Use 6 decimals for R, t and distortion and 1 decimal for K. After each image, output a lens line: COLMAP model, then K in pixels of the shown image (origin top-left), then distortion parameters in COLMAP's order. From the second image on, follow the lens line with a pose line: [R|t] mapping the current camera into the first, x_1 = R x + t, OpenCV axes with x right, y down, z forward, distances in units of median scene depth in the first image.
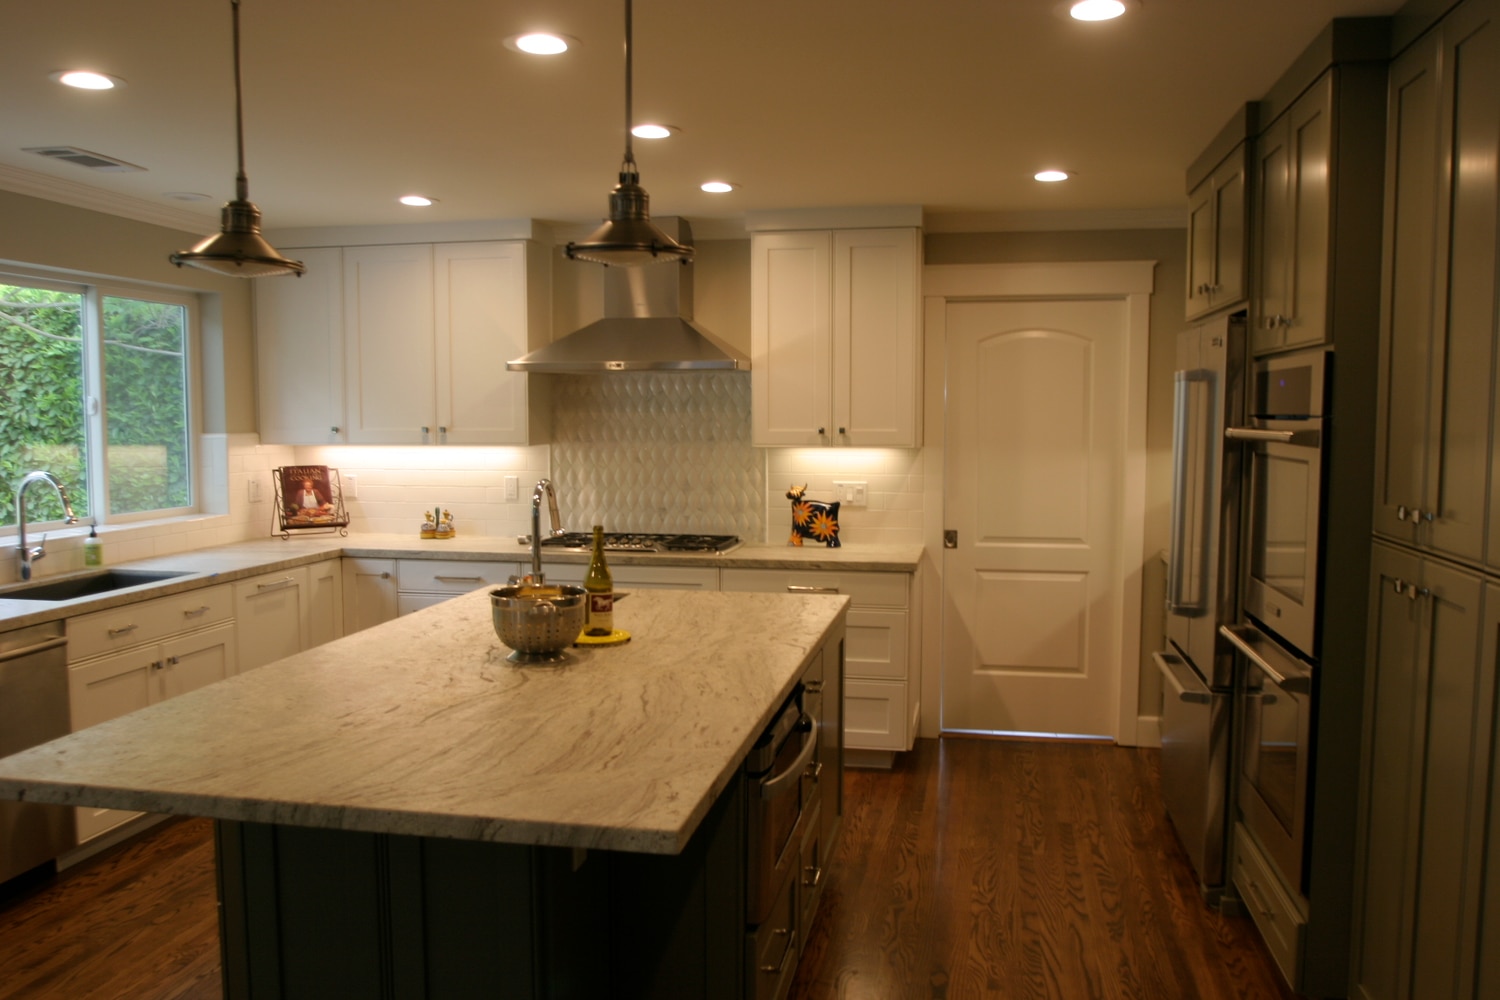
lens RADIAL K [[1213.0, 0, 750.0], [0, 1213.0, 500.0], [0, 0, 1]] dist [-0.050842, -0.000933]
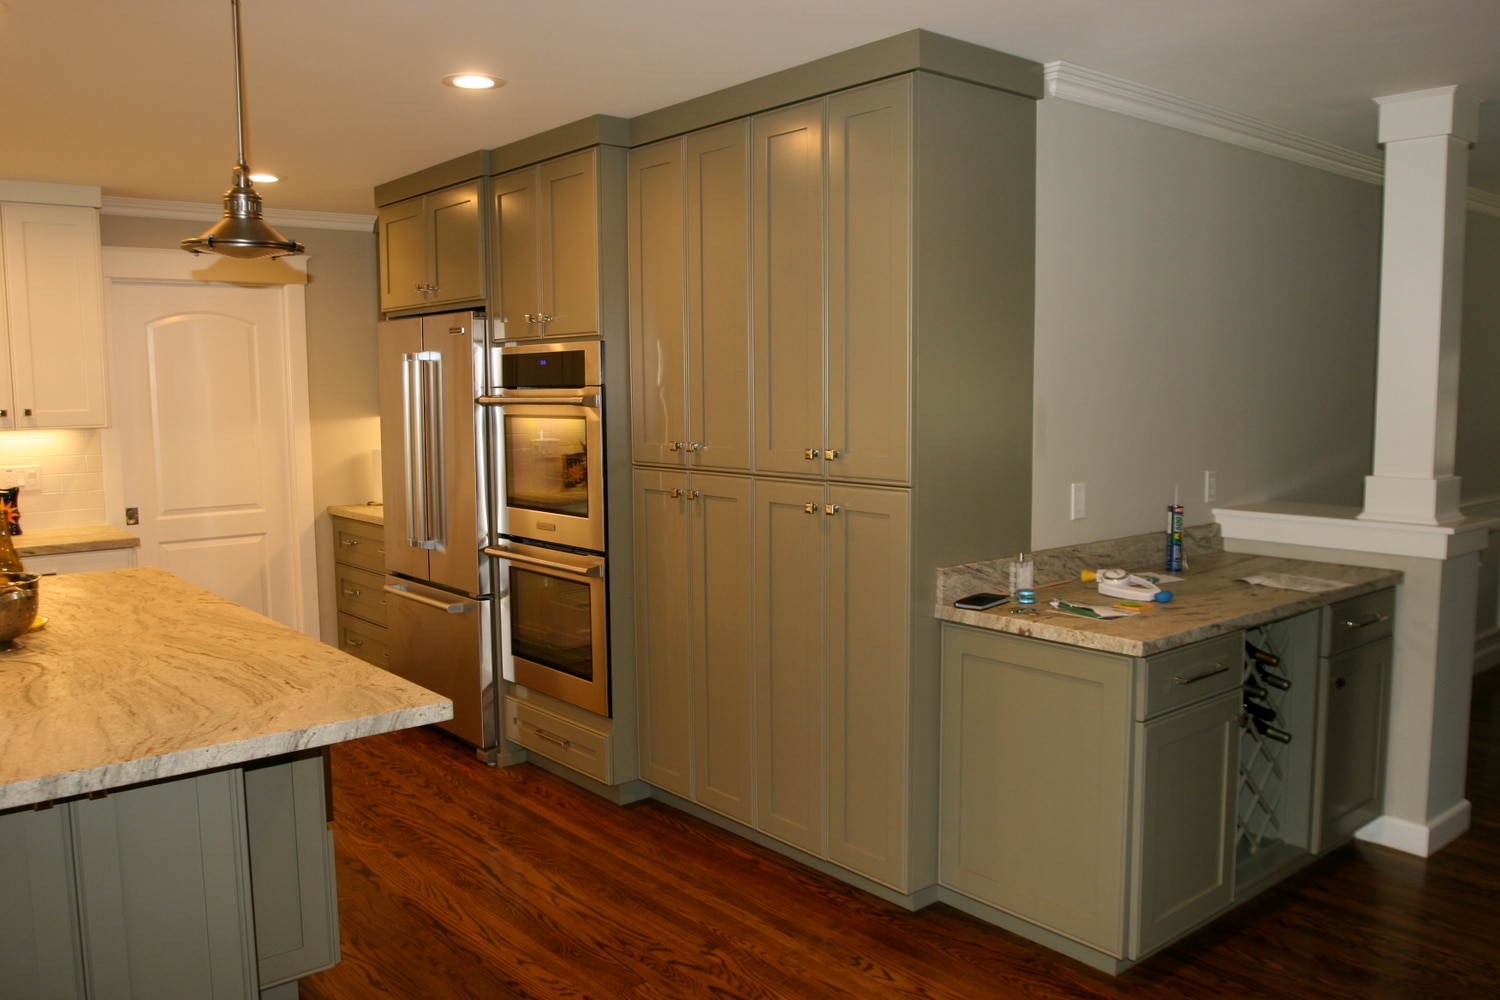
lens RADIAL K [[1177.6, 0, 750.0], [0, 1177.6, 500.0], [0, 0, 1]] dist [-0.070225, -0.000096]
pose [[0.630306, -0.084572, 0.771727, -0.366456], [0.068809, 0.996222, 0.052974, 0.004967], [-0.773291, 0.019712, 0.633744, -0.027448]]
